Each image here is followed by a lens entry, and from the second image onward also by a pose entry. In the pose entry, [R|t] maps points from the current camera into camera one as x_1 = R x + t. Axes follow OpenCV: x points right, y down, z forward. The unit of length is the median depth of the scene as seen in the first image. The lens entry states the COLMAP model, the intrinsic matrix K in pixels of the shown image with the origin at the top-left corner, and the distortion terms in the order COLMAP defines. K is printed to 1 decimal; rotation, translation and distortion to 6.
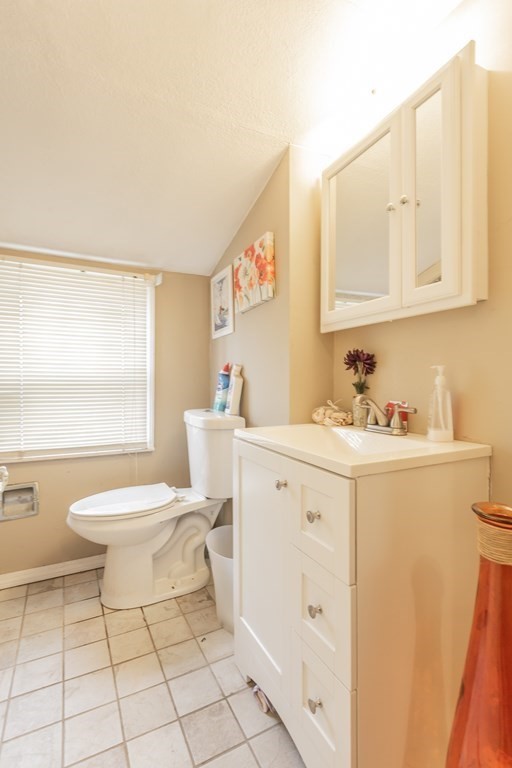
lens RADIAL K [[363.8, 0, 256.9], [0, 363.8, 379.6], [0, 0, 1]] dist [0.005524, 0.002474]
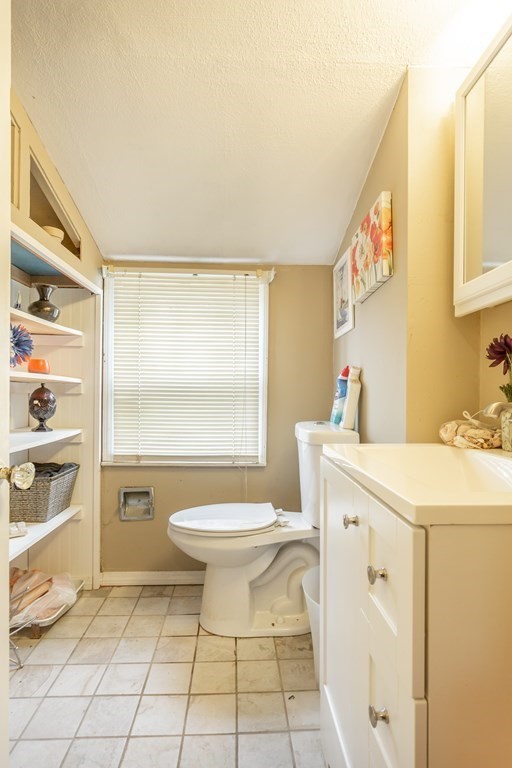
lens RADIAL K [[399.4, 0, 256.7], [0, 399.4, 390.7], [0, 0, 1]] dist [-0.003879, 0.003050]
pose [[0.910750, 0.001827, -0.412955, 0.130562], [-0.004960, 0.999966, -0.006515, 0.020844], [0.412929, 0.007982, 0.910728, 0.118890]]
